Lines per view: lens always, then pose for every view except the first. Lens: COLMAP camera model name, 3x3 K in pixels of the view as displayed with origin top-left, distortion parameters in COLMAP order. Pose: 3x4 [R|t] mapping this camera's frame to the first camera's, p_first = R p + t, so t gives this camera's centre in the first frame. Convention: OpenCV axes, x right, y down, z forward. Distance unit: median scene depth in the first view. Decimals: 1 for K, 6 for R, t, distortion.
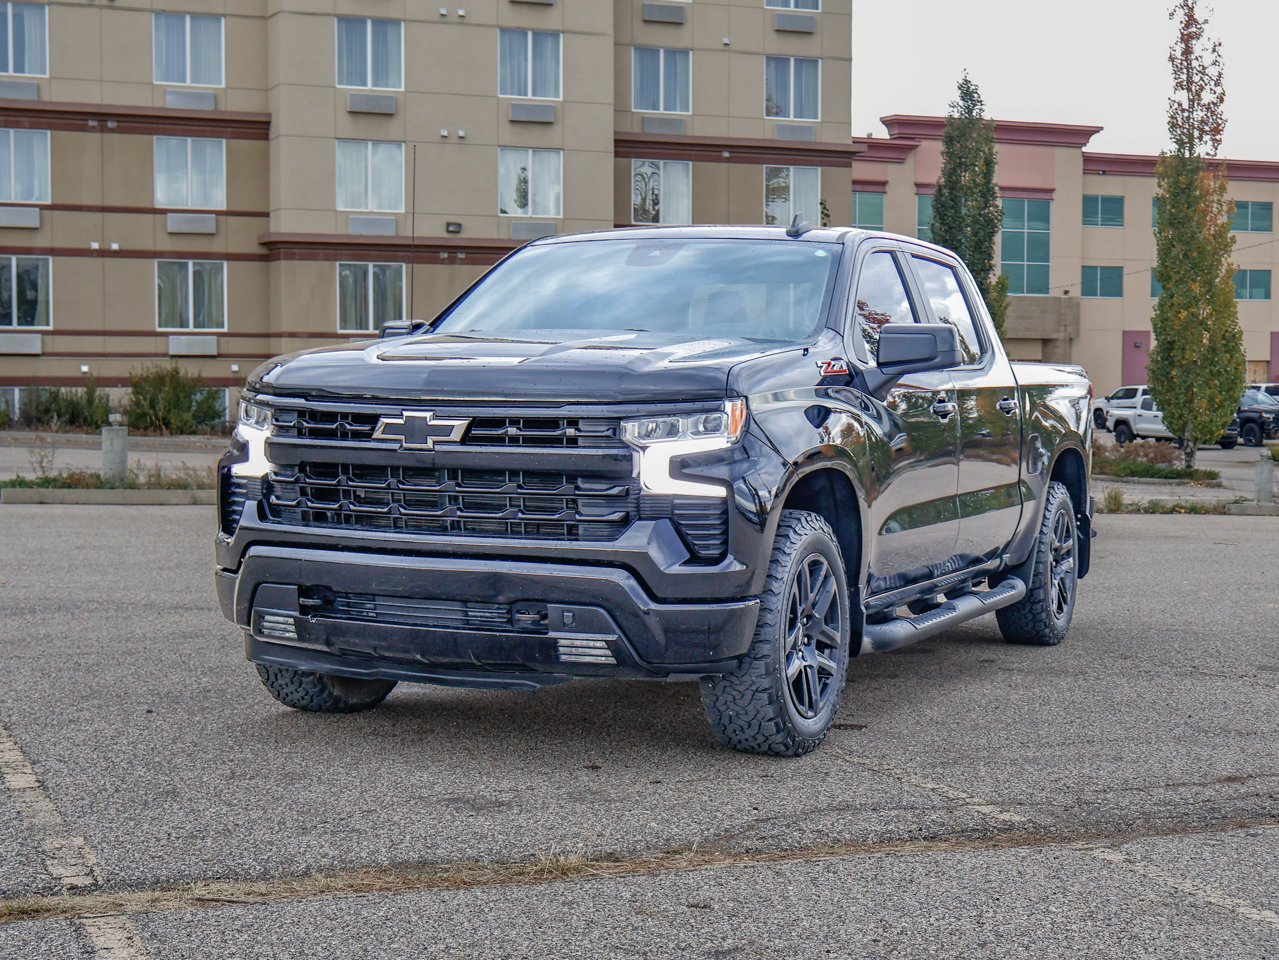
lens RADIAL K [[2085.8, 0, 640.0], [0, 2085.8, 421.1], [0, 0, 1]] dist [0.022311, 0.128428]
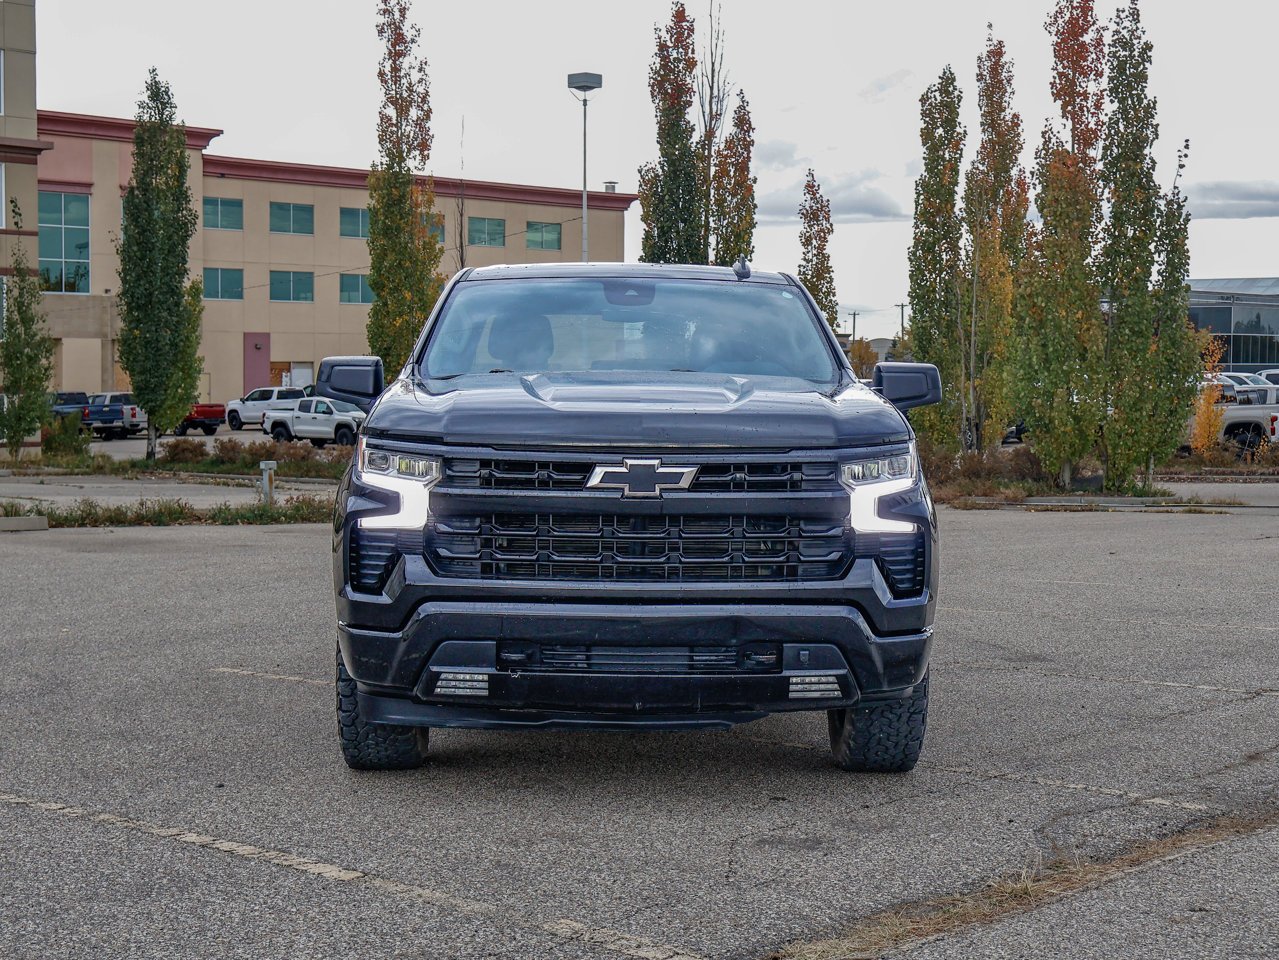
lens RADIAL K [[2085.8, 0, 640.0], [0, 2085.8, 421.1], [0, 0, 1]] dist [0.022311, 0.128428]
pose [[0.898726, -0.015513, 0.438237, -0.137414], [0.015125, 0.999876, 0.004376, -0.006902], [-0.438250, 0.002696, 0.898849, 0.025585]]
